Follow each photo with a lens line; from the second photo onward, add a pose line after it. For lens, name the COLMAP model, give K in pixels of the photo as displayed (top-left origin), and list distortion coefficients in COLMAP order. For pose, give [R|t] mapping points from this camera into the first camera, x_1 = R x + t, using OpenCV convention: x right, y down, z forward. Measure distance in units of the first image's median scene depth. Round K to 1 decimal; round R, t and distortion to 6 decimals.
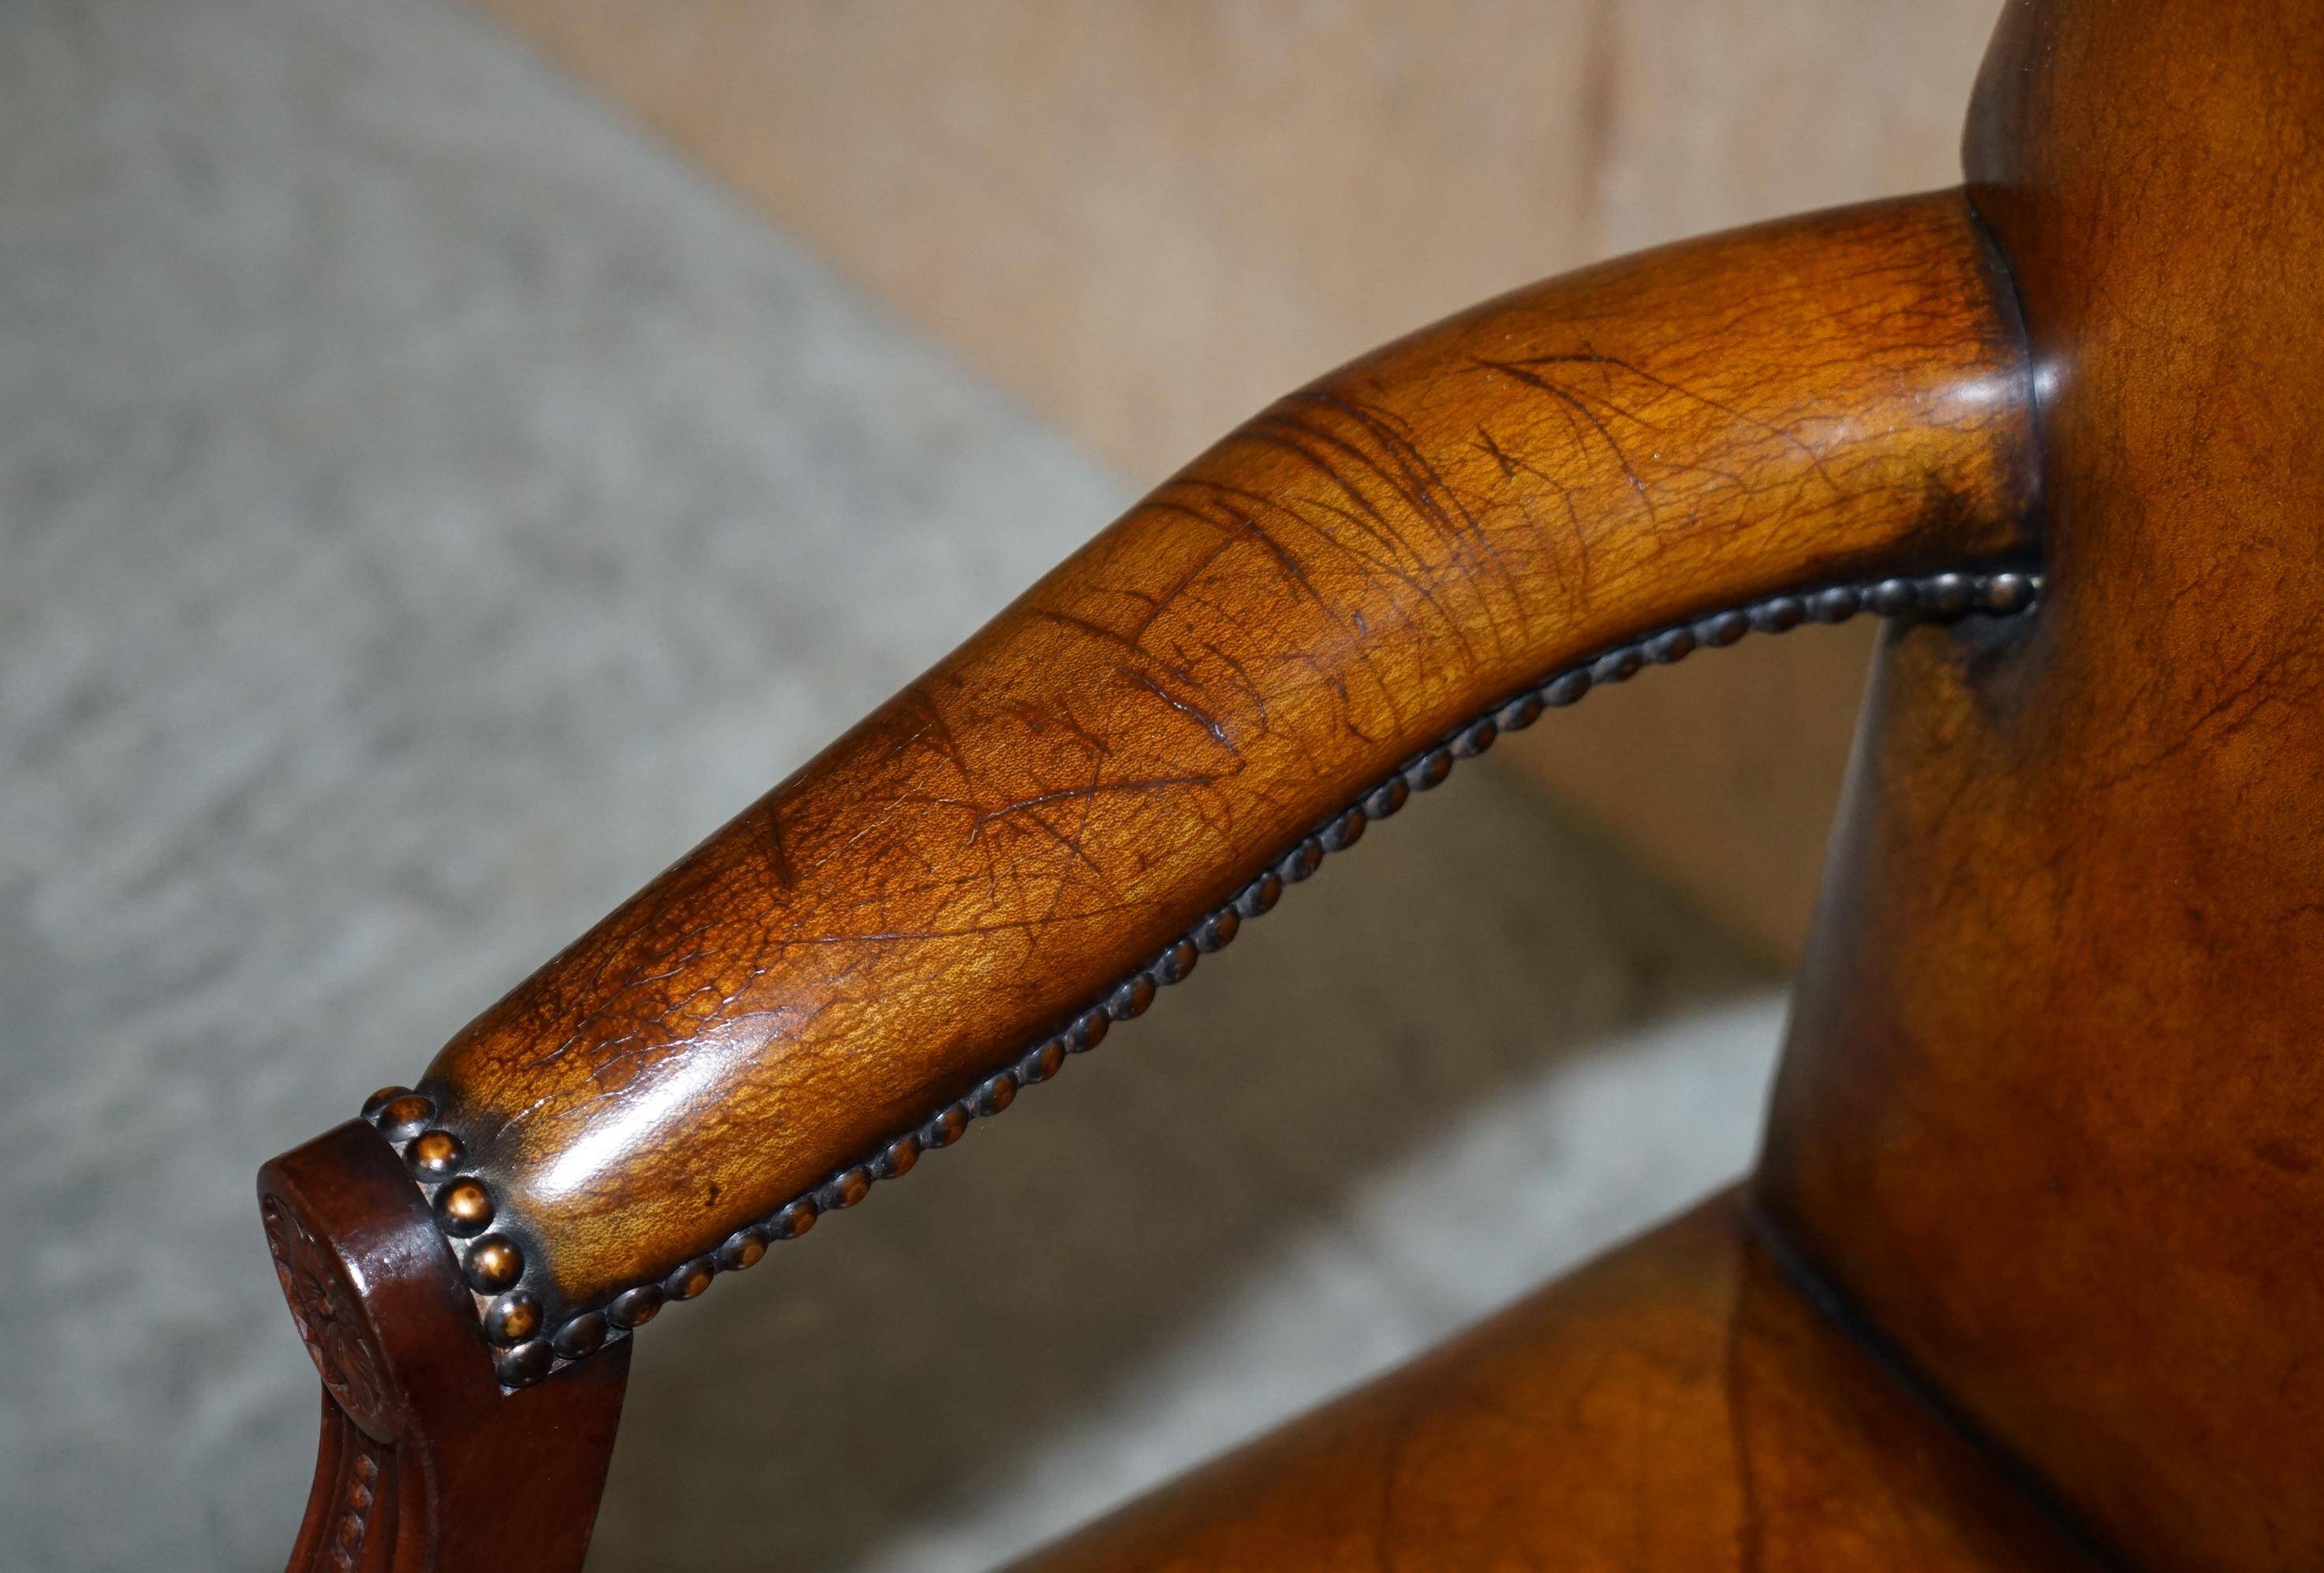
lens RADIAL K [[6307.5, 0, 1122.2], [0, 6307.5, 986.8], [0, 0, 1]] dist [-0.006422, 0.000000]
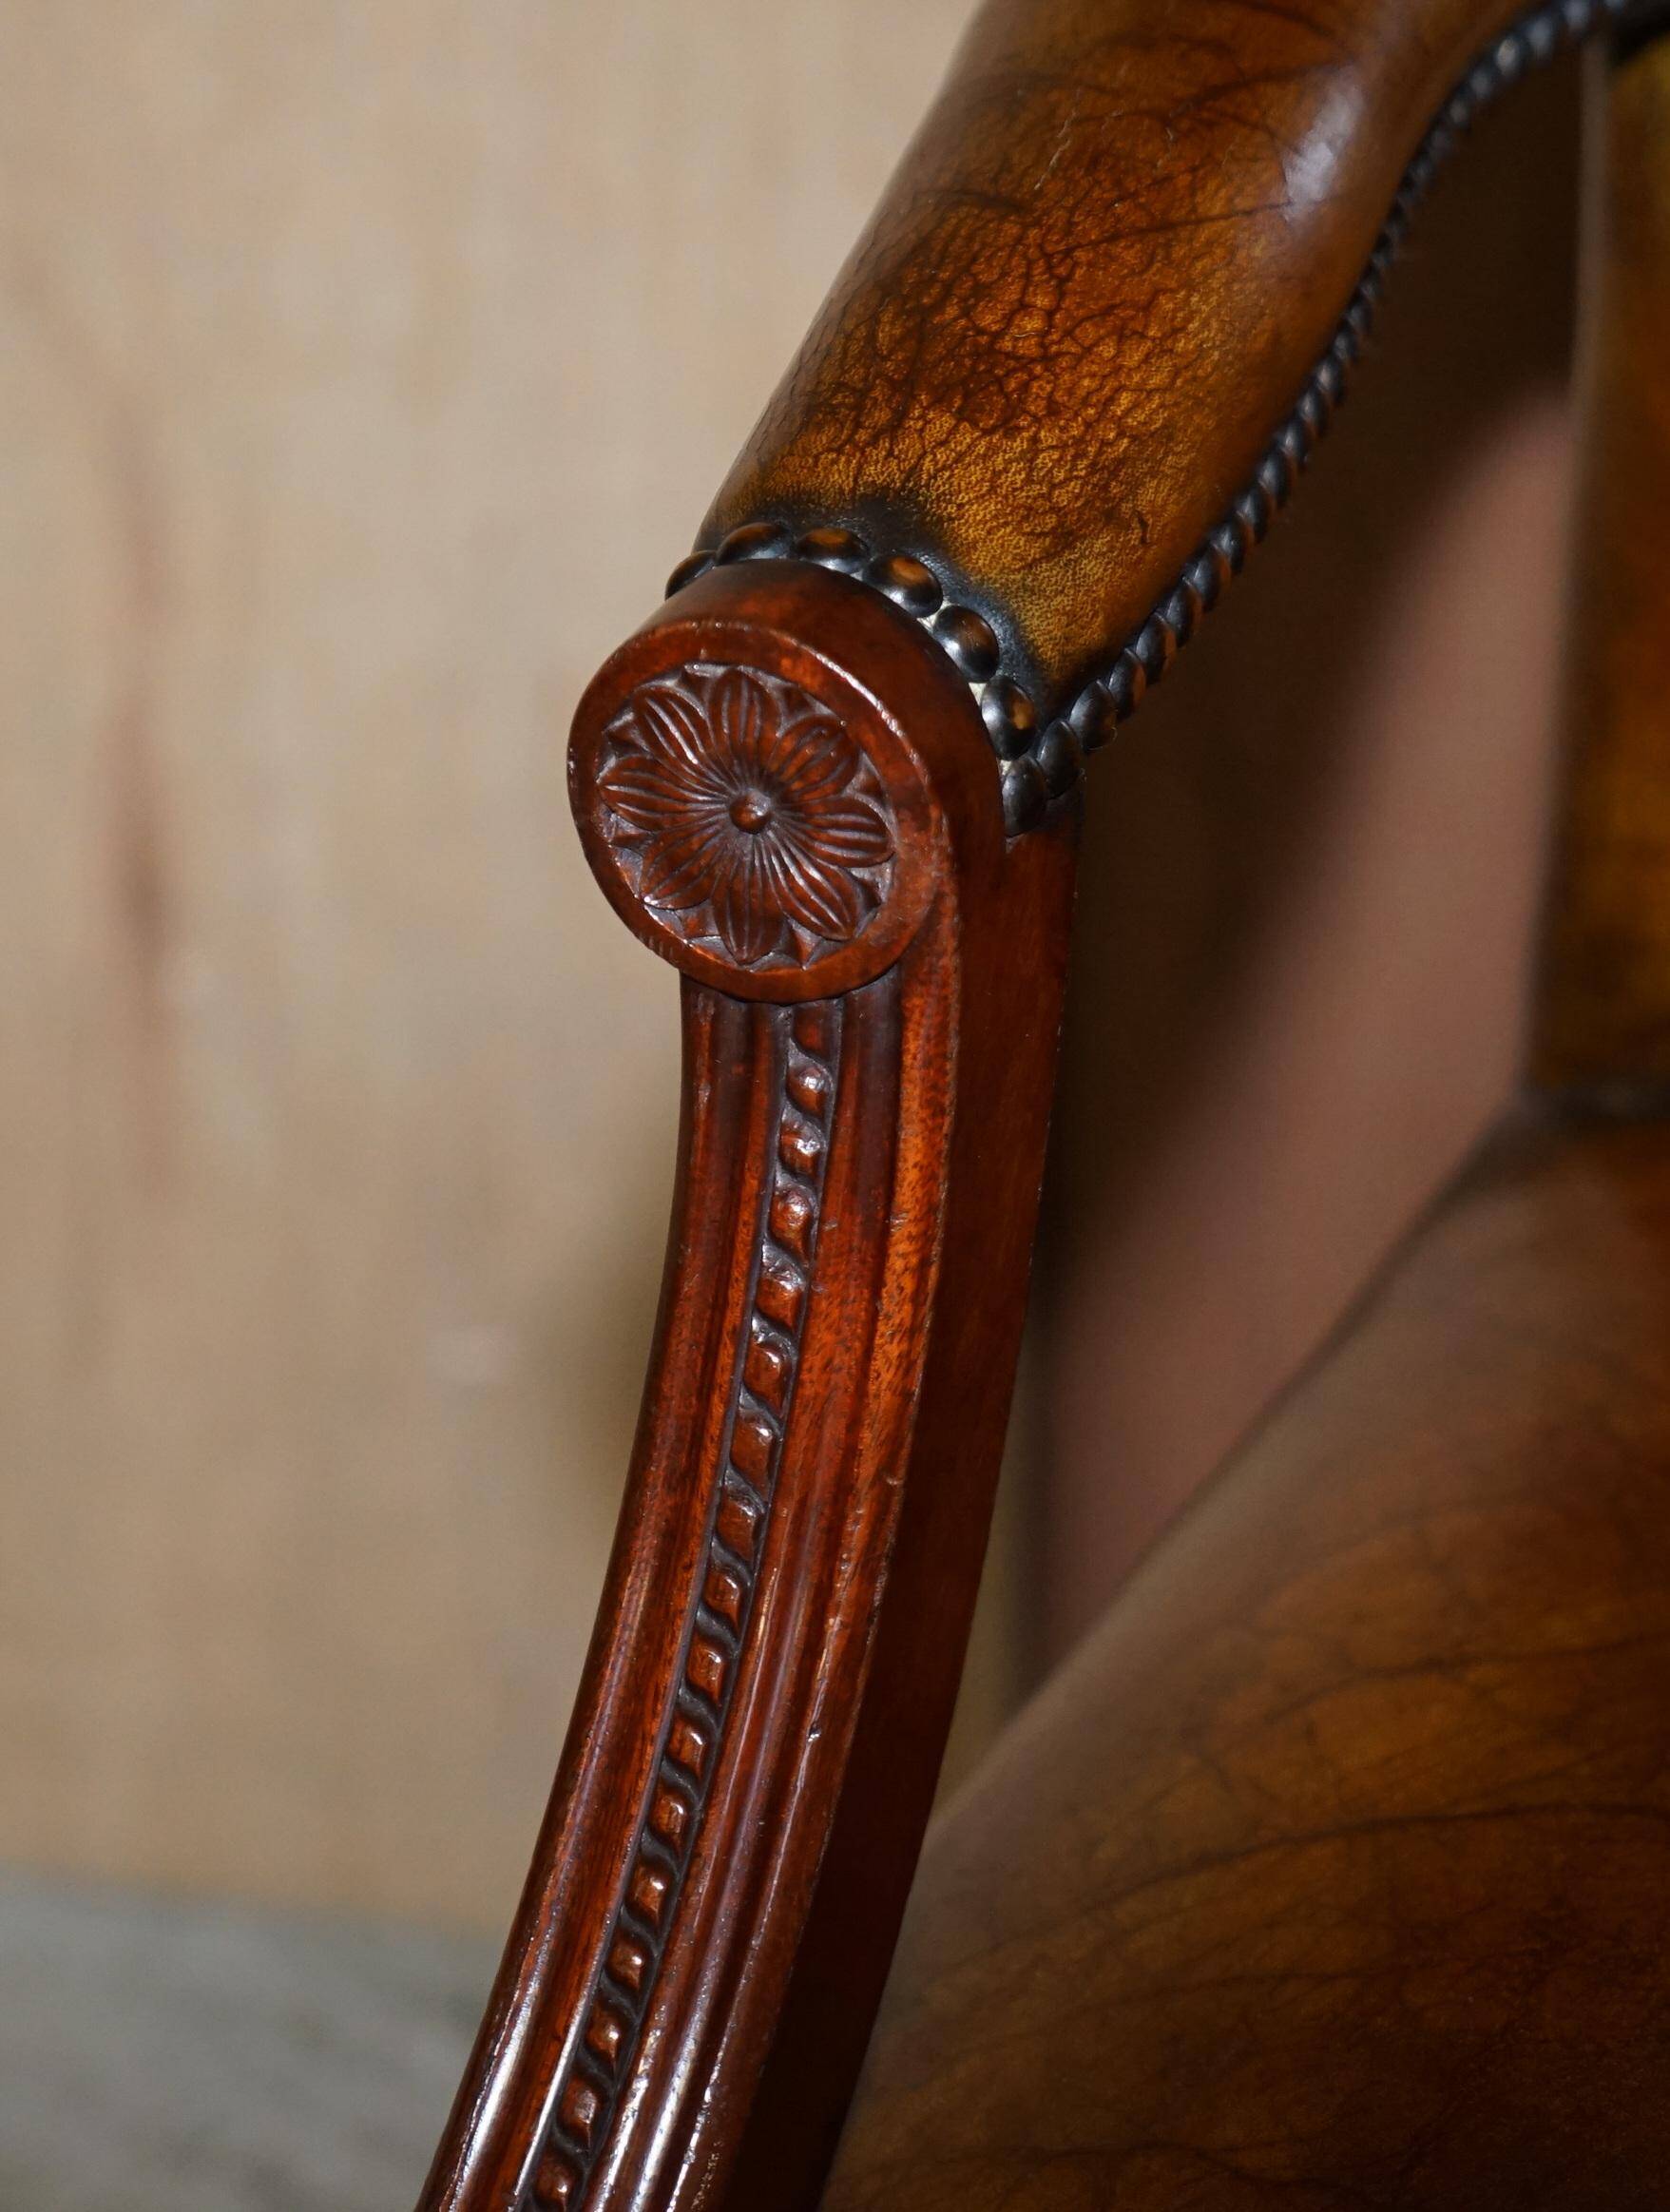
lens RADIAL K [[7626.4, 0, 812.7], [0, 7626.4, 1085.4], [0, 0, 1]] dist [0.073273, 0.000000]
pose [[0.842878, -0.264767, 0.468461, -0.537437], [0.425446, 0.860938, -0.278894, 0.324538], [-0.329474, 0.434378, 0.838309, 0.256065]]
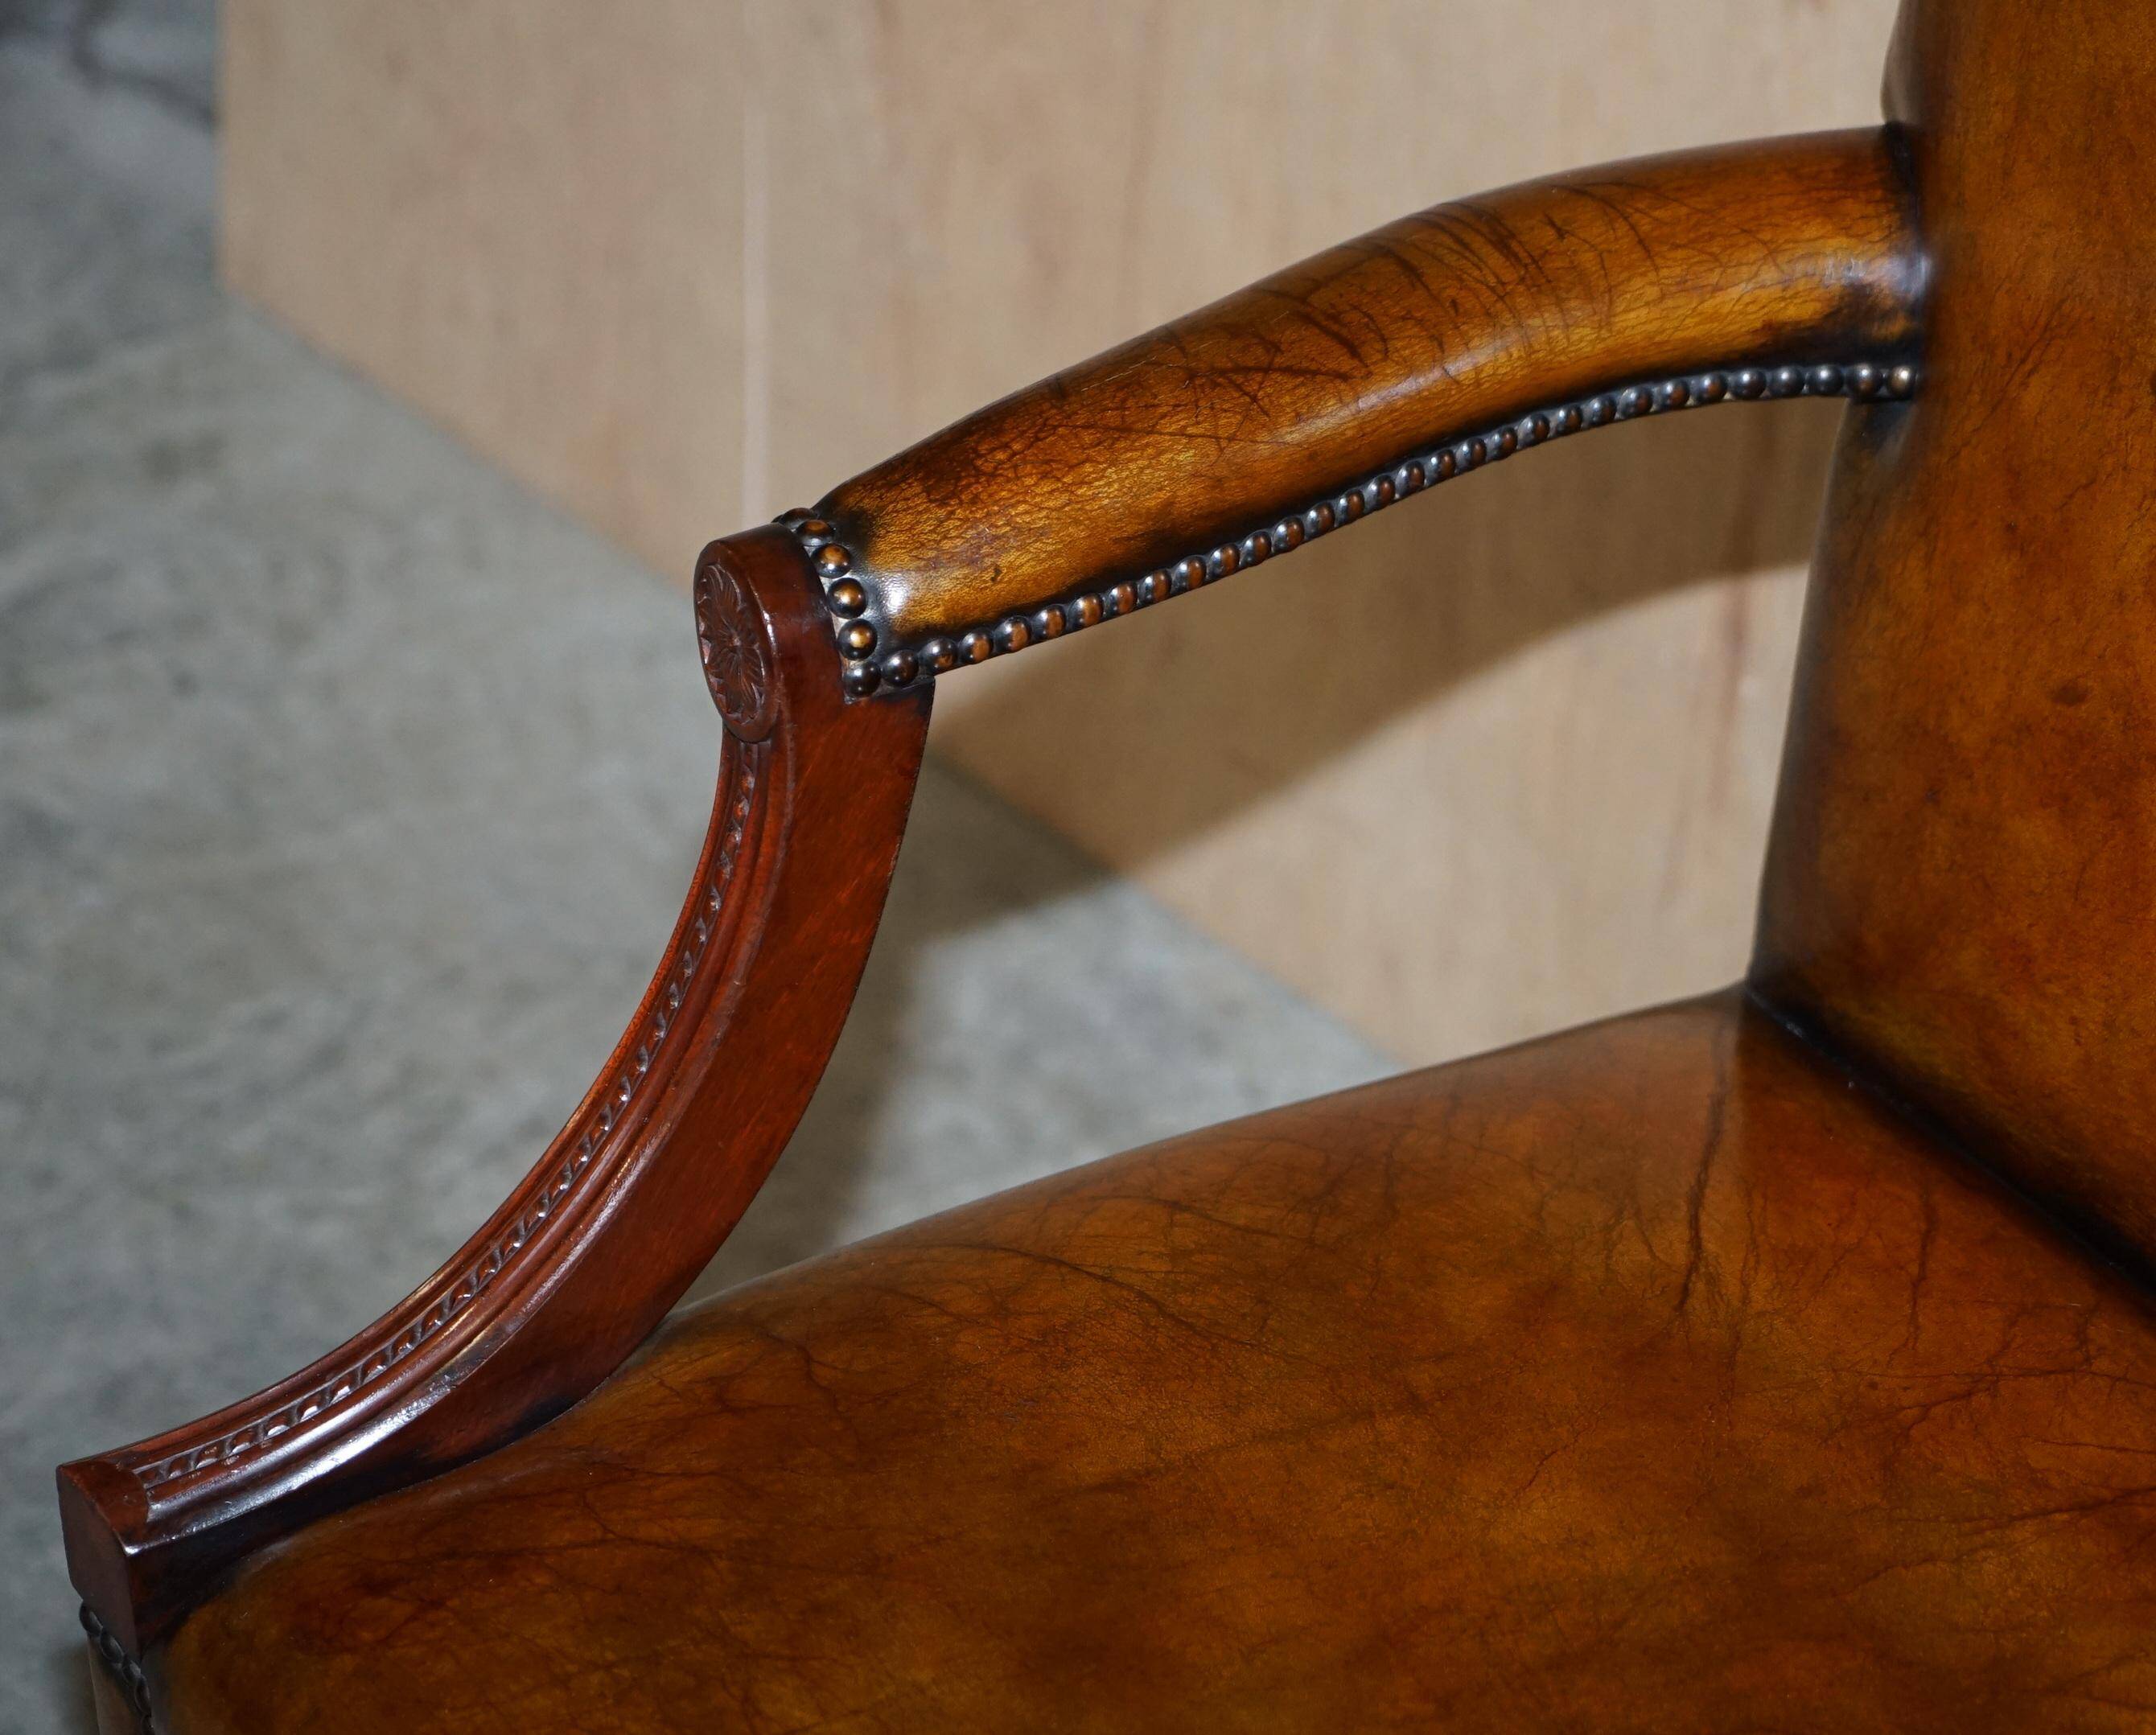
lens RADIAL K [[6283.1, 0, 1092.2], [0, 6283.1, 869.0], [0, 0, 1]] dist [-0.020646, 0.000000]
pose [[0.995672, 0.054214, -0.075491, 0.072857], [-0.075502, 0.945476, -0.316821, 0.557316], [0.054199, 0.321149, 0.945476, -0.382543]]
